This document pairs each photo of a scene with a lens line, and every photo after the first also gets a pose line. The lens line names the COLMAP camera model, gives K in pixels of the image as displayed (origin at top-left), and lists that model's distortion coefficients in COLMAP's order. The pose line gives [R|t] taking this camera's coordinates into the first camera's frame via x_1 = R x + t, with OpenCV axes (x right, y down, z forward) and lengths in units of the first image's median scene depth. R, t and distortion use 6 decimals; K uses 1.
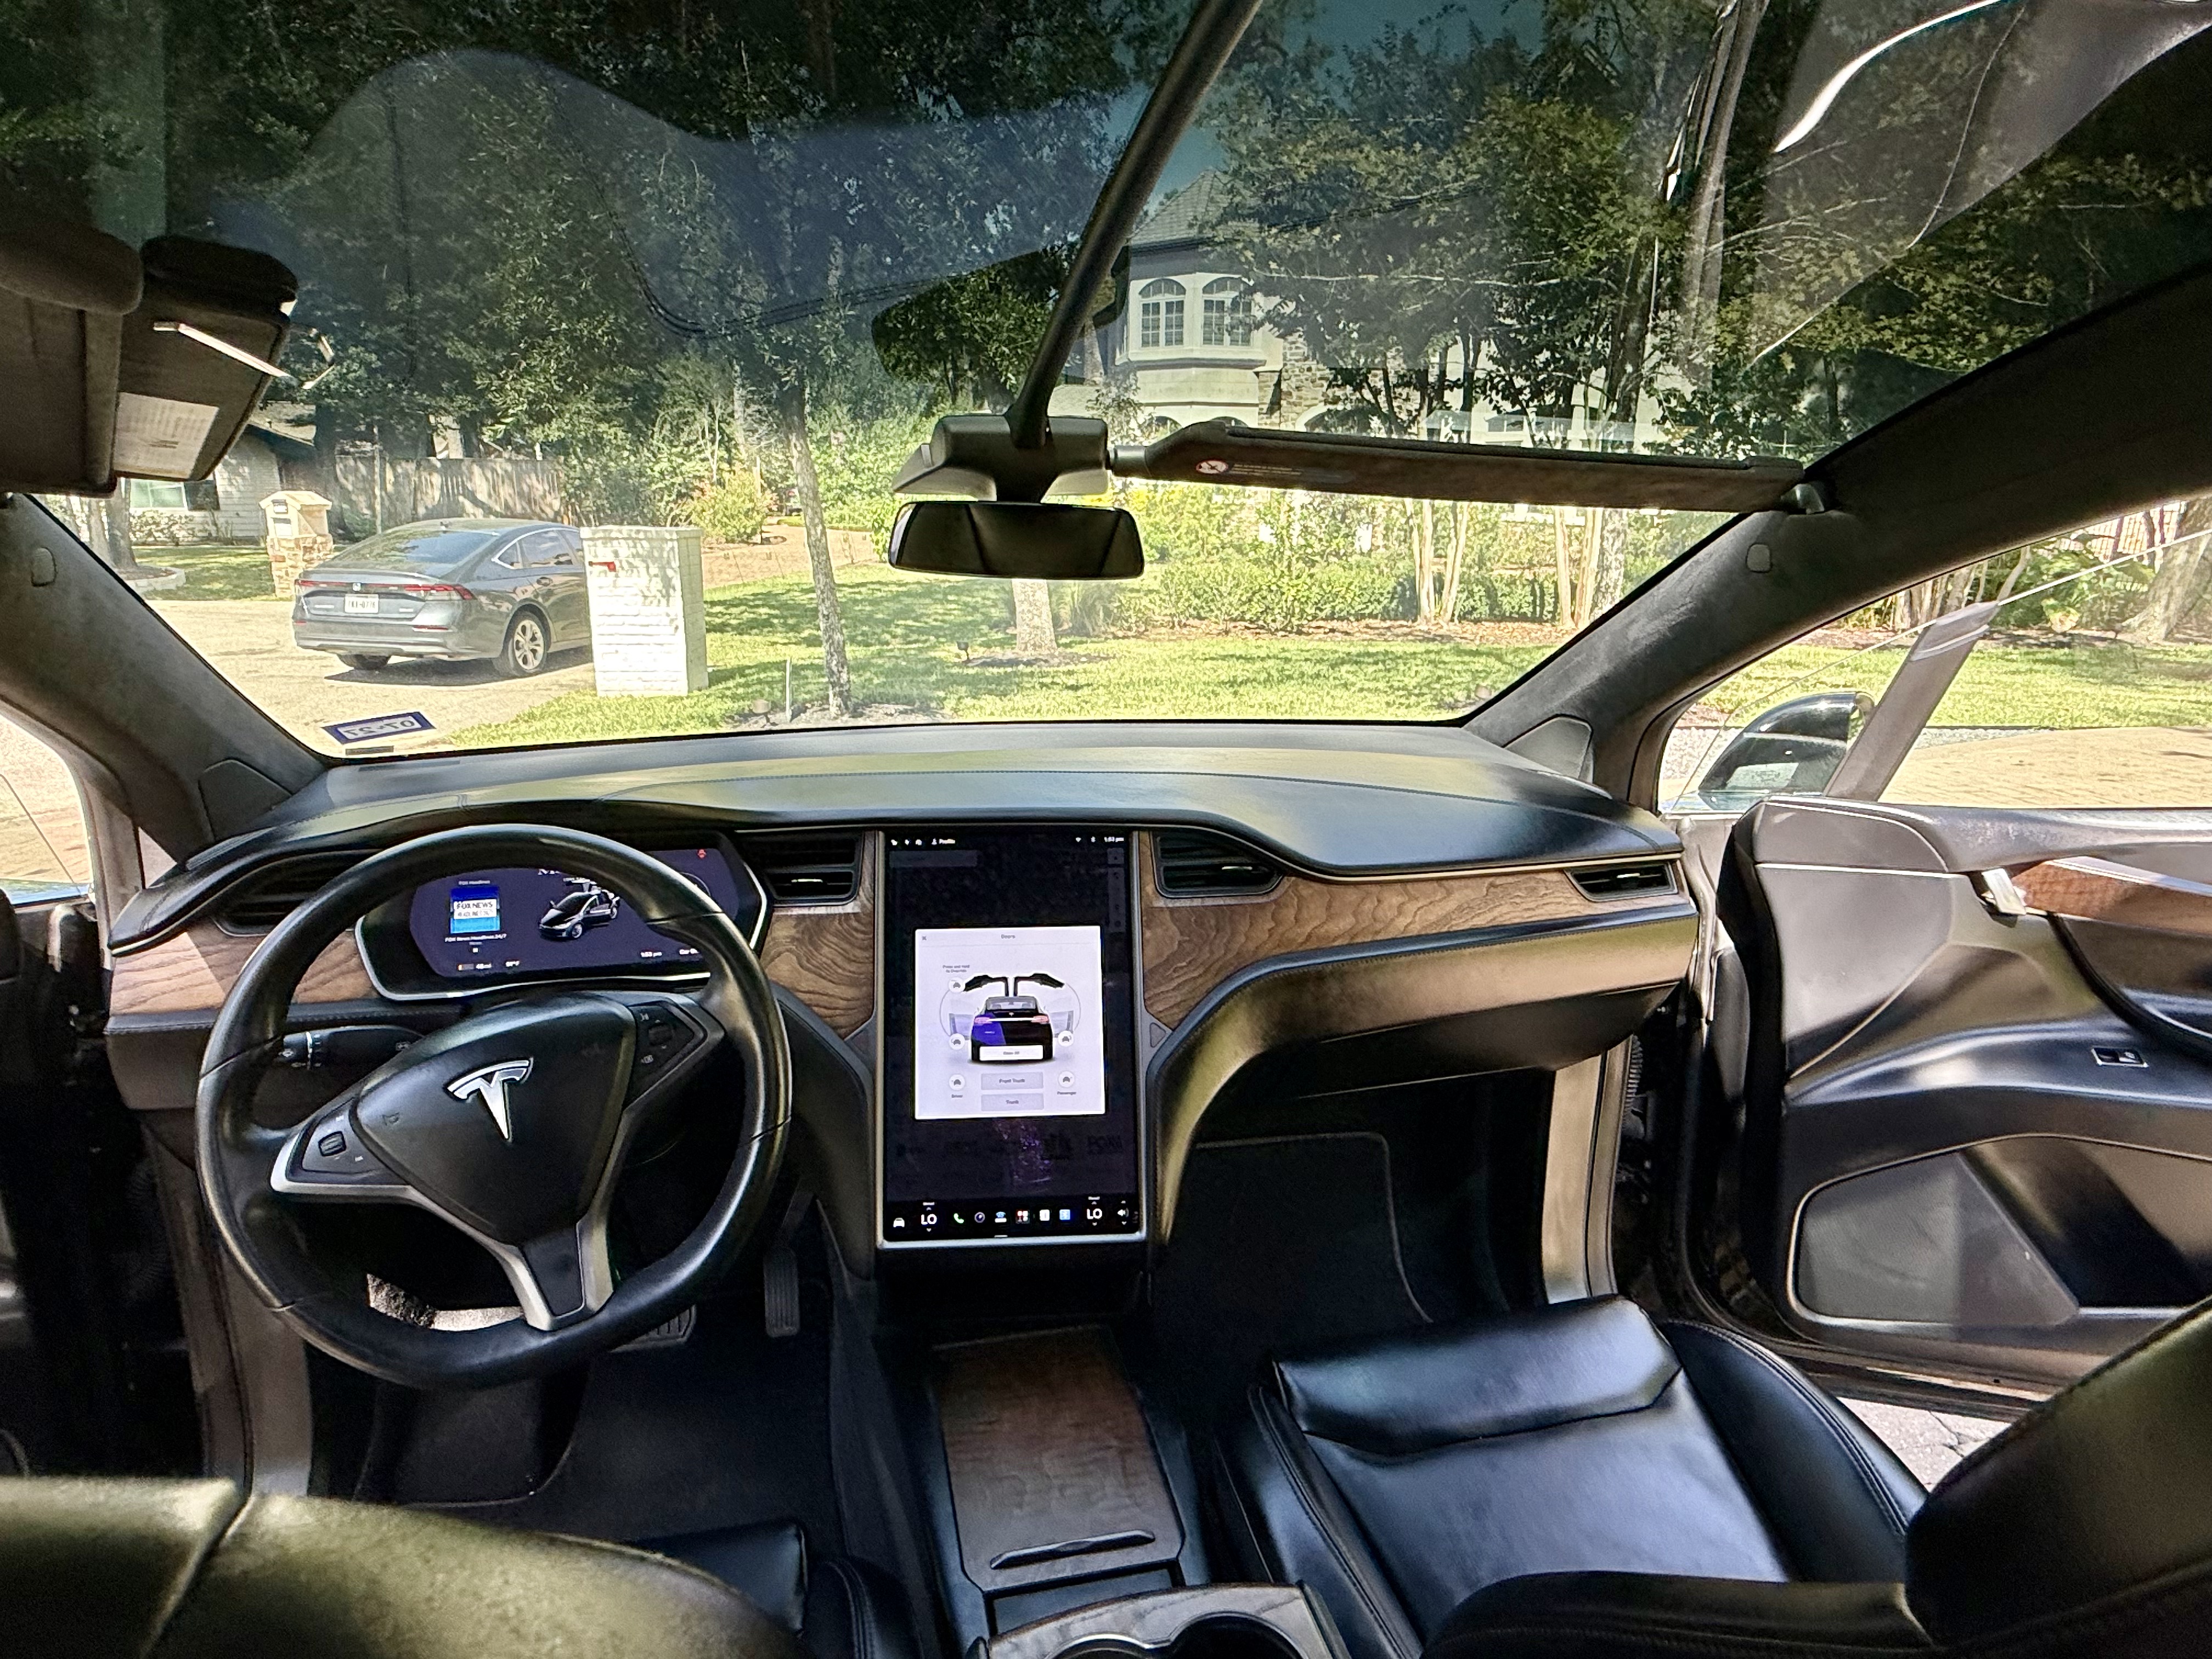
lens RADIAL K [[1262.6, 0, 1105.0], [0, 1262.6, 861.1], [0, 0, 1]] dist [0.006624, -0.006179]
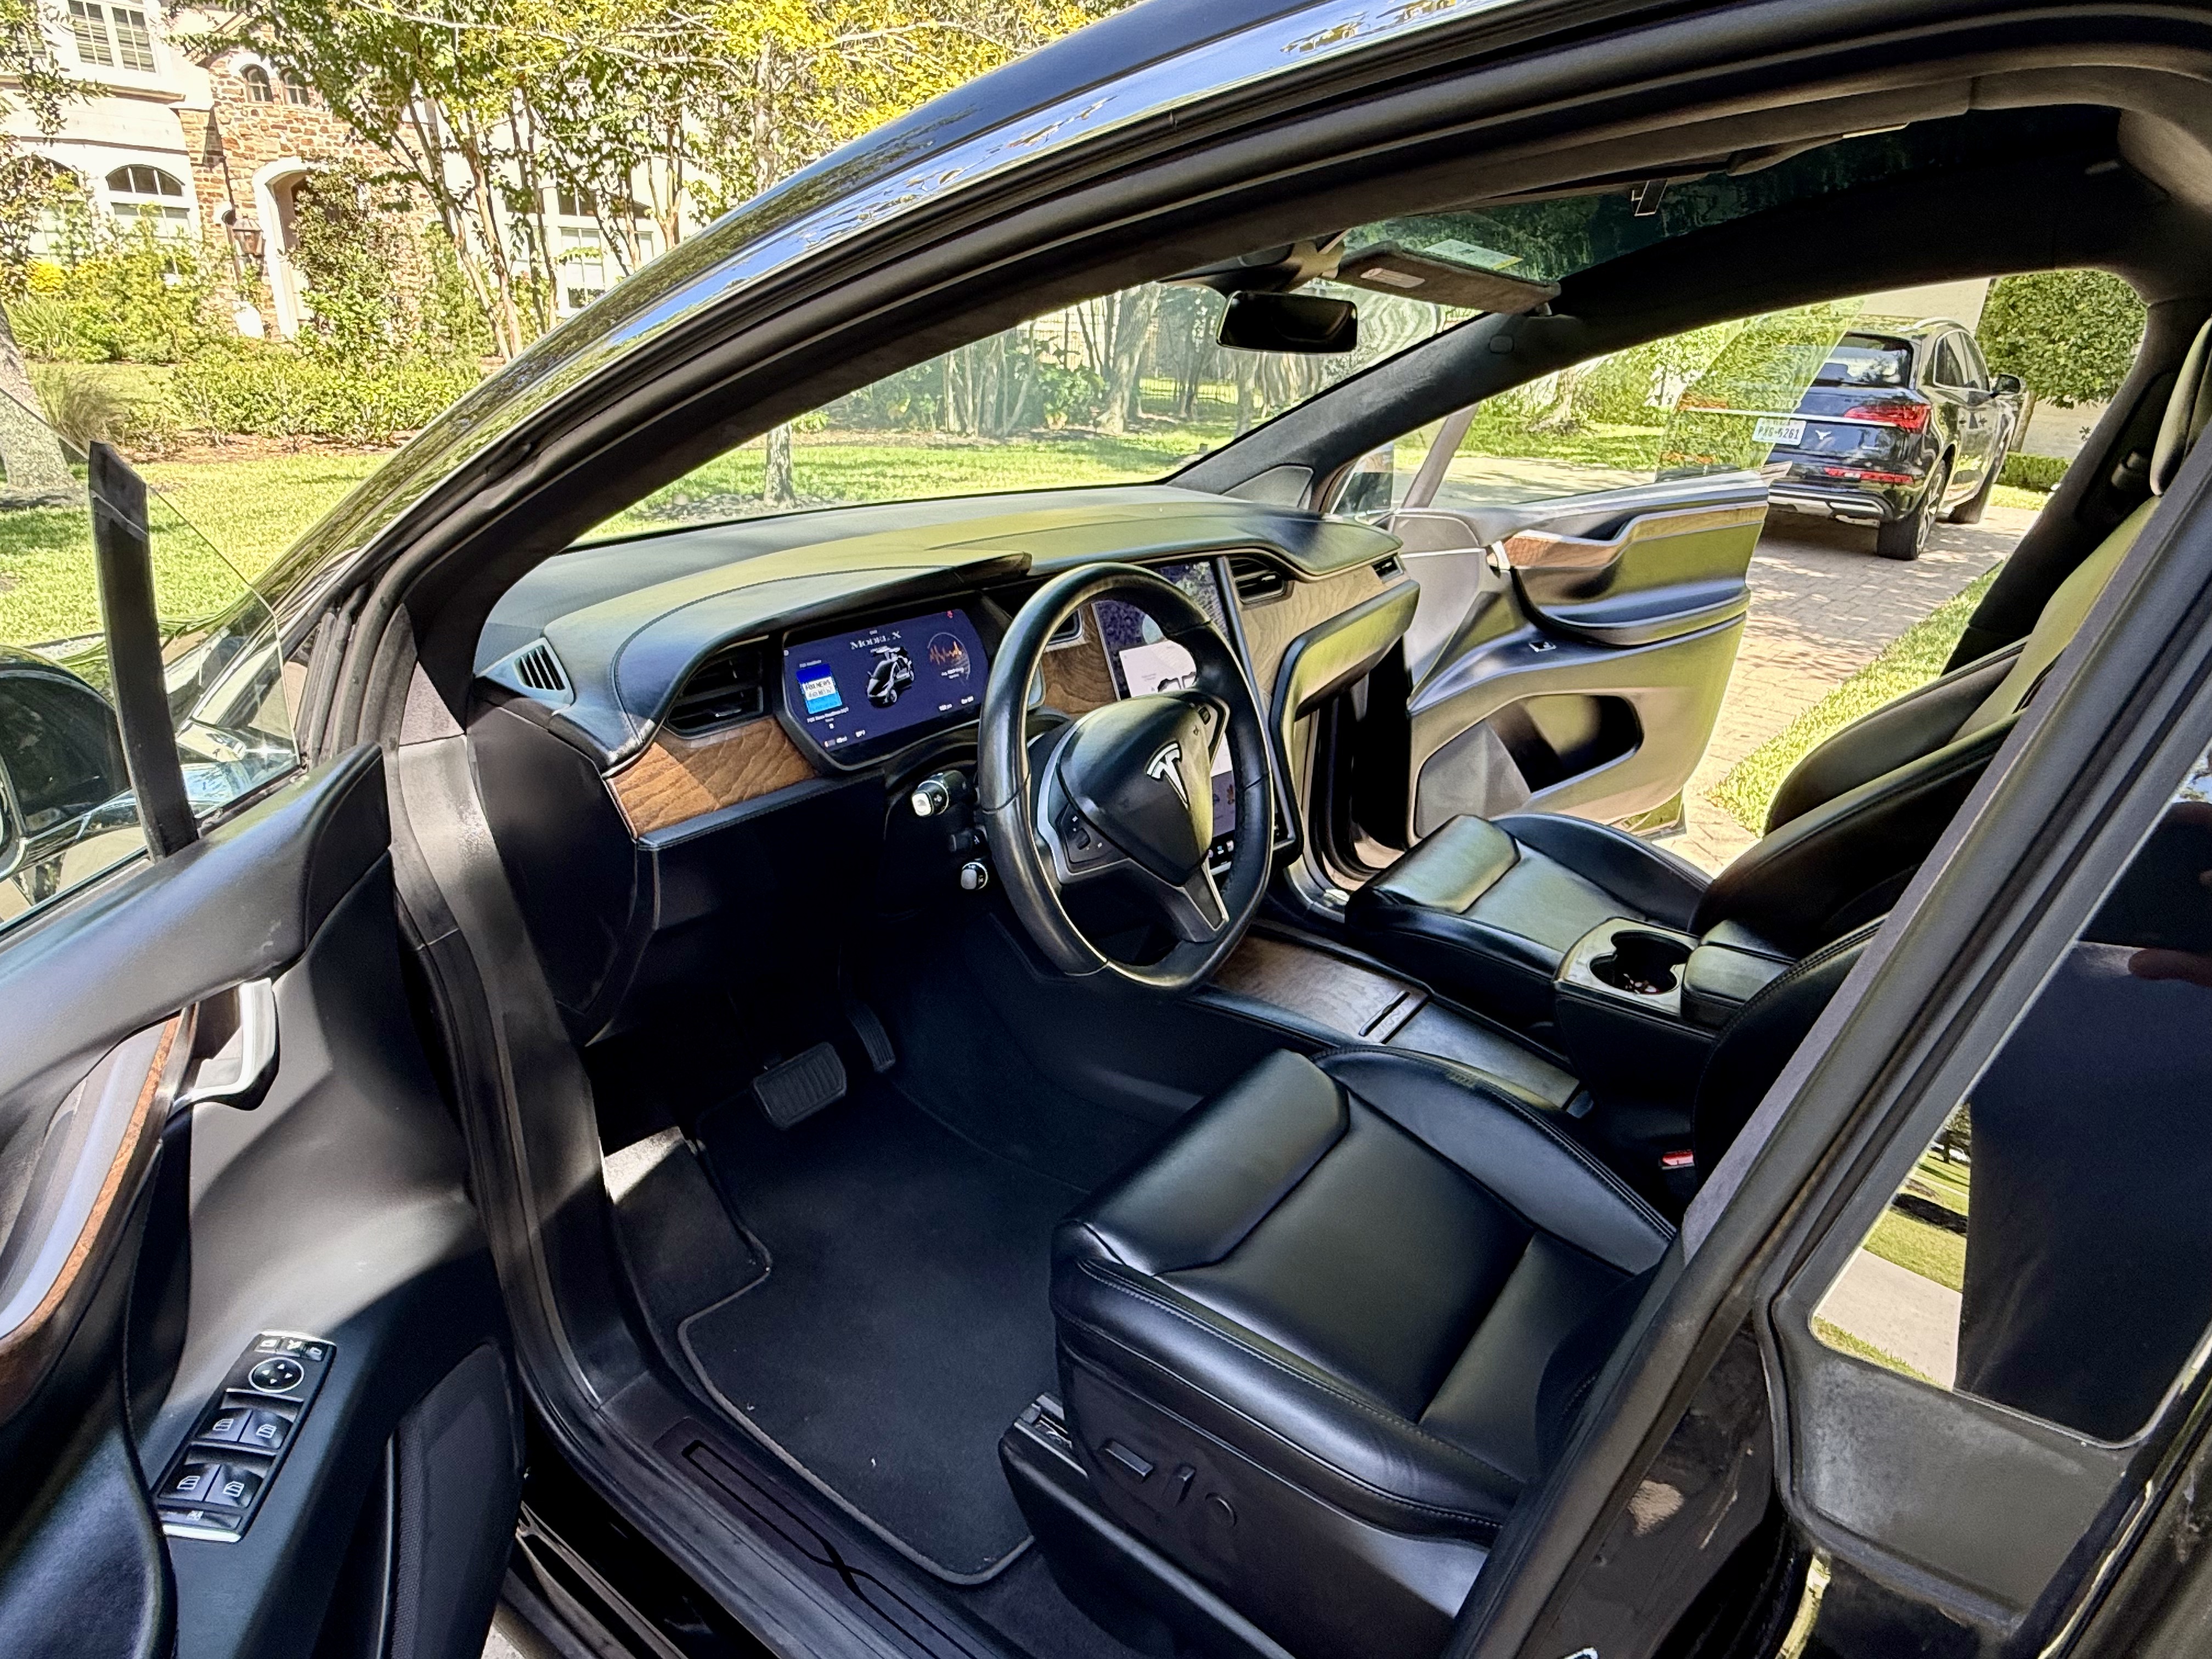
lens RADIAL K [[1262.6, 0, 1103.2], [0, 1262.6, 854.2], [0, 0, 1]] dist [0.006624, -0.006179]
pose [[0.753445, -0.240960, 0.611768, -0.749112], [0.153821, 0.969205, 0.192301, 0.004453], [-0.639265, -0.050785, 0.767307, 0.028121]]
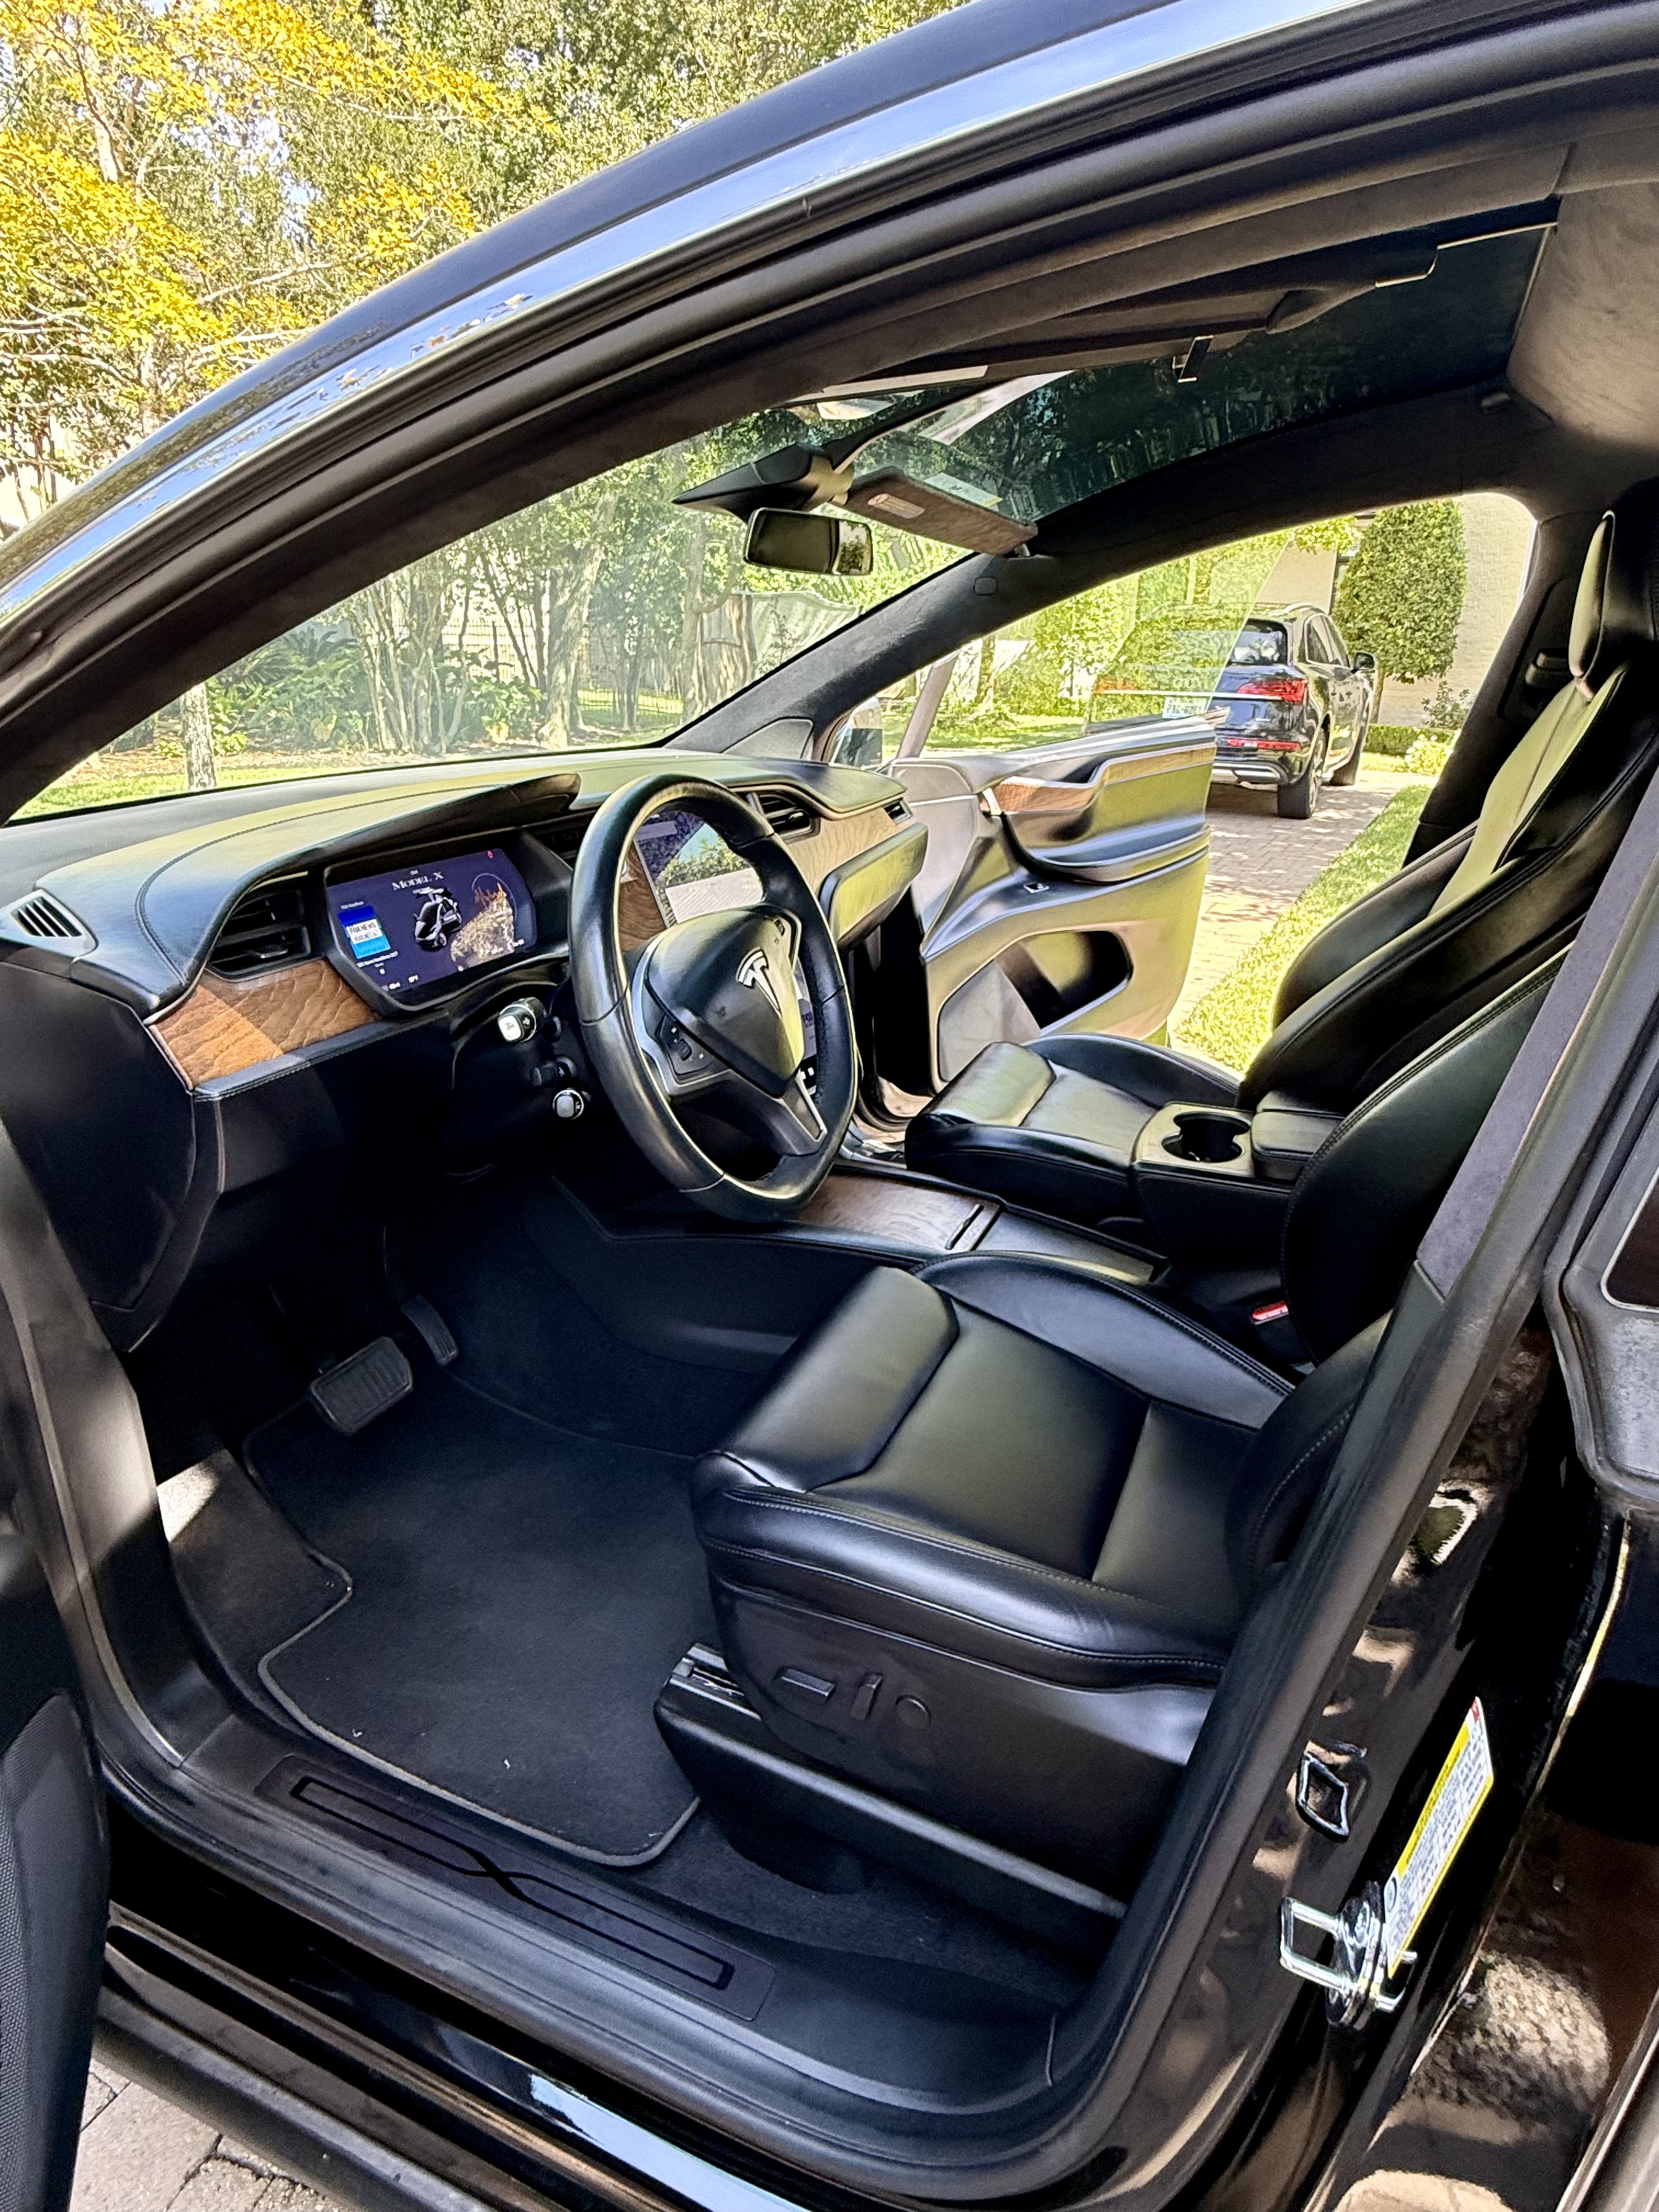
lens RADIAL K [[1262.6, 0, 832.5], [0, 1262.6, 1121.5], [0, 0, 1]] dist [0.006624, -0.006179]
pose [[0.590732, -0.292601, 0.751945, -0.796470], [0.219971, 0.955031, 0.198816, 0.047722], [-0.776304, 0.047959, 0.628531, 0.088569]]
